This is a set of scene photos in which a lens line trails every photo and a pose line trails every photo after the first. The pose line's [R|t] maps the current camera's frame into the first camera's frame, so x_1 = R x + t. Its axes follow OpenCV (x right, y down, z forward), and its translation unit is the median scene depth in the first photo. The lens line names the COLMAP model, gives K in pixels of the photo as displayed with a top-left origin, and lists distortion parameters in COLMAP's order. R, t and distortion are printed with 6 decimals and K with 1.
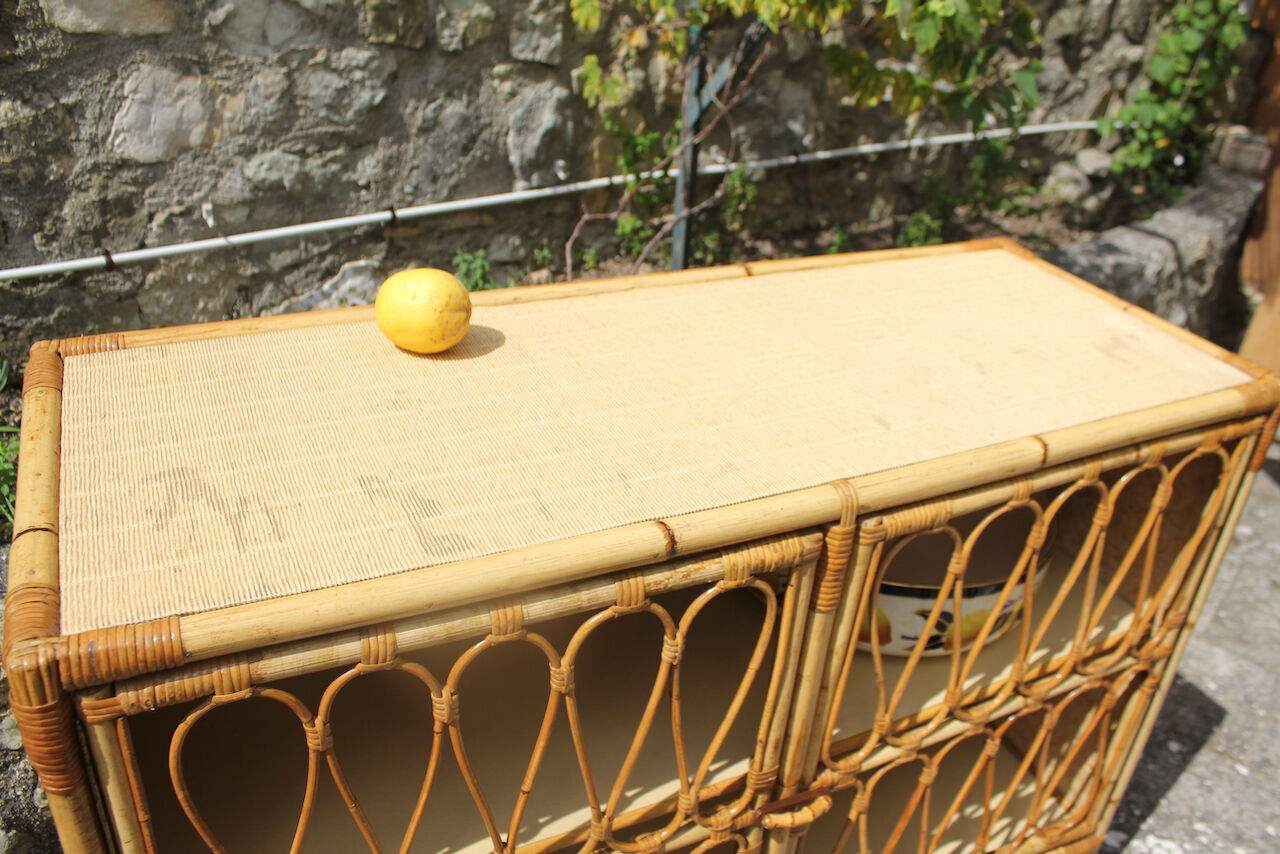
lens RADIAL K [[1046.4, 0, 629.4], [0, 1046.4, 426.4], [0, 0, 1]] dist [-0.102707, 0.092701]
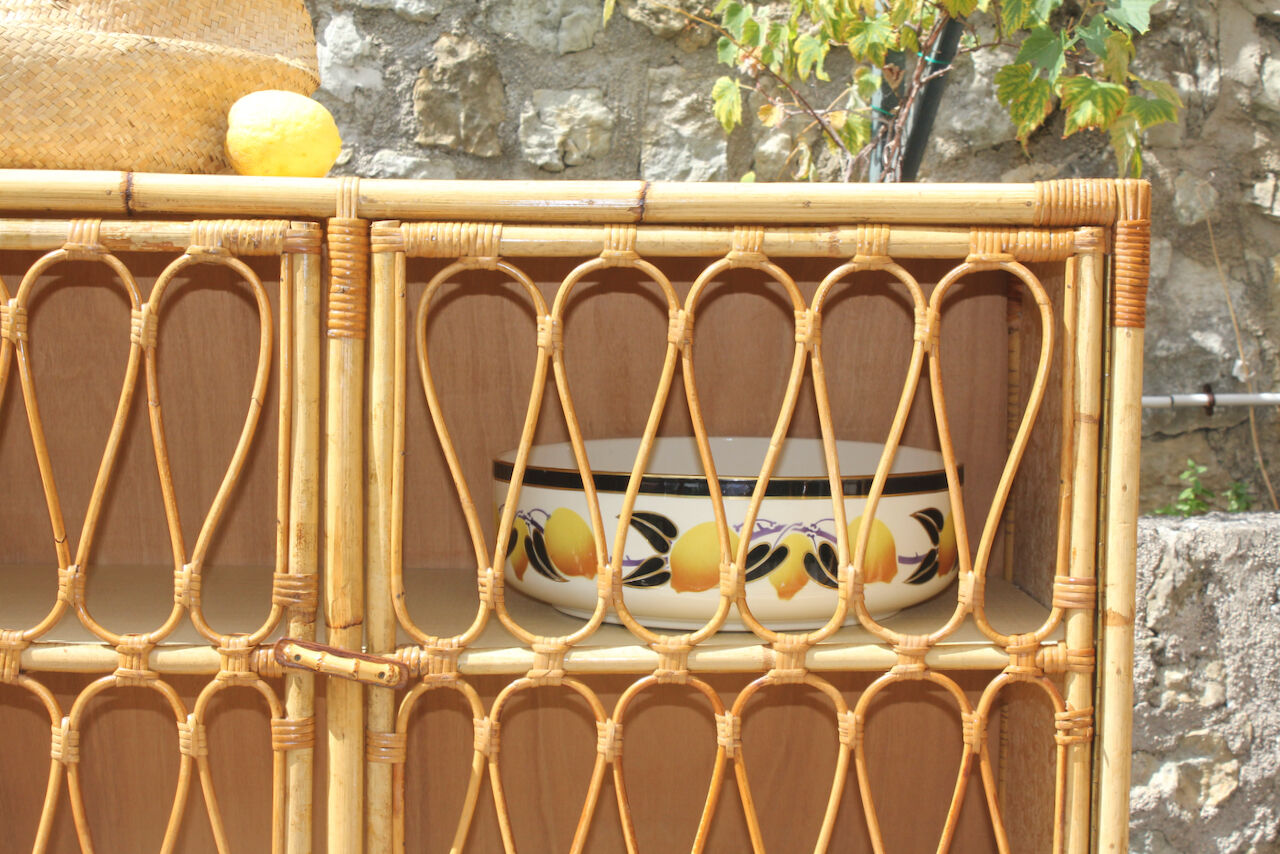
lens RADIAL K [[2508.6, 0, 635.0], [0, 2508.6, 428.5], [0, 0, 1]] dist [0.102311, 0.000000]
pose [[0.914561, -0.023396, -0.403770, 0.603448], [-0.159925, 0.896045, -0.414159, 0.515775], [0.371486, 0.443347, 0.815746, -0.283900]]
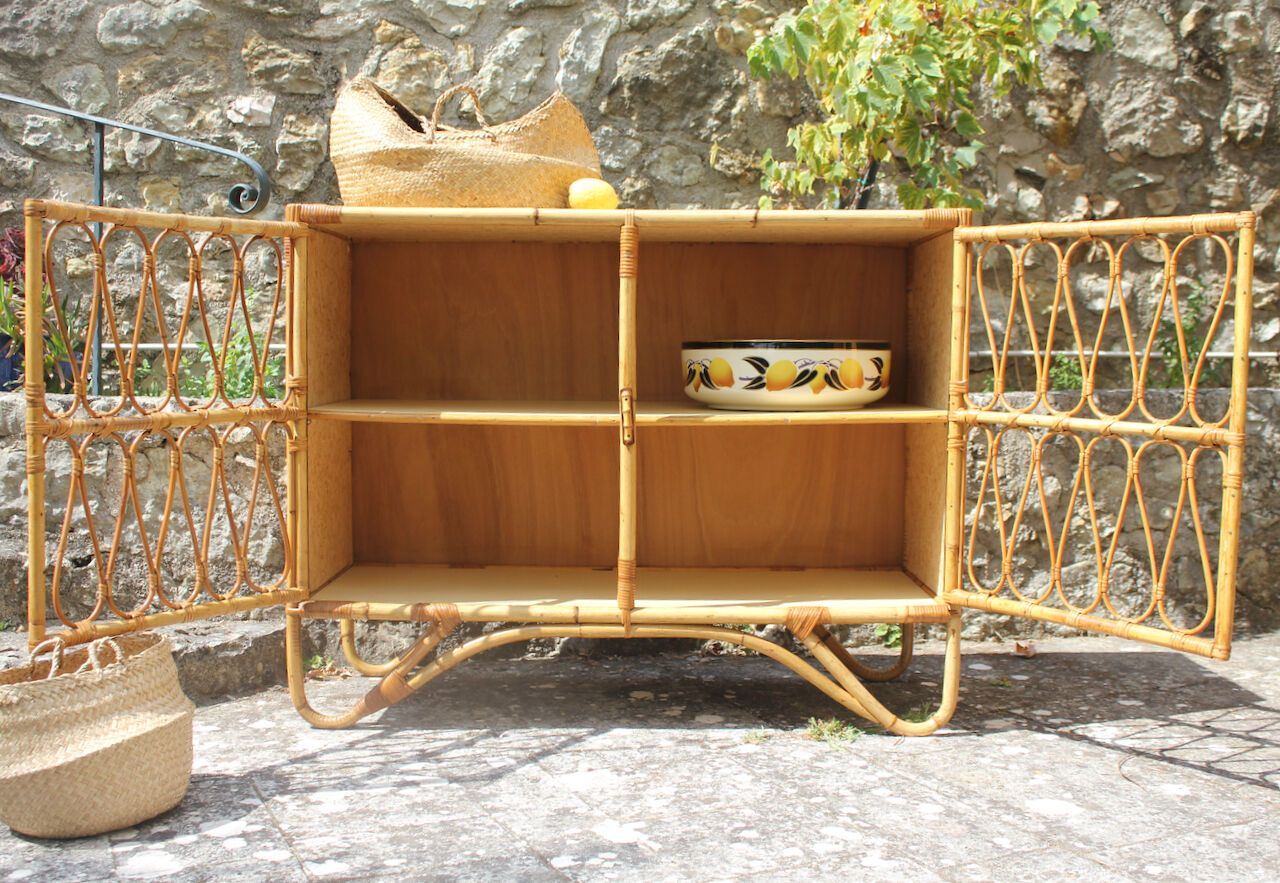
lens RADIAL K [[1421.7, 0, 636.4], [0, 1421.7, 442.2], [0, 0, 1]] dist [-0.062958, 0.000000]
pose [[0.905576, -0.032927, -0.422904, 0.654060], [-0.161199, 0.895473, -0.414902, 0.771713], [0.392361, 0.443897, 0.805611, -0.519131]]
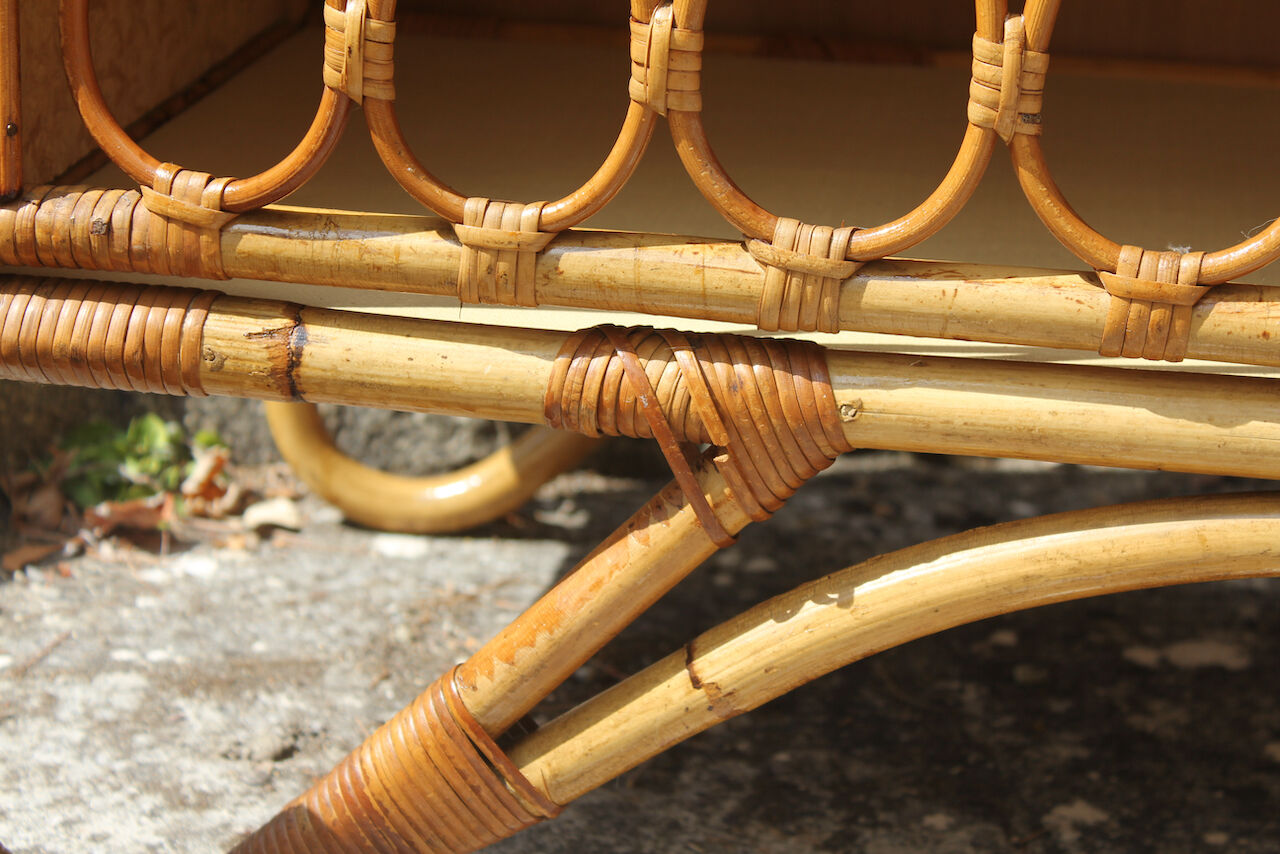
lens RADIAL K [[3046.6, 0, 639.1], [0, 3046.6, 427.6], [0, 0, 1]] dist [0.095223, 0.000000]
pose [[0.832098, 0.131044, -0.538925, 0.158925], [-0.248163, 0.956961, -0.150470, 0.468747], [0.496012, 0.258947, 0.828806, 0.160911]]
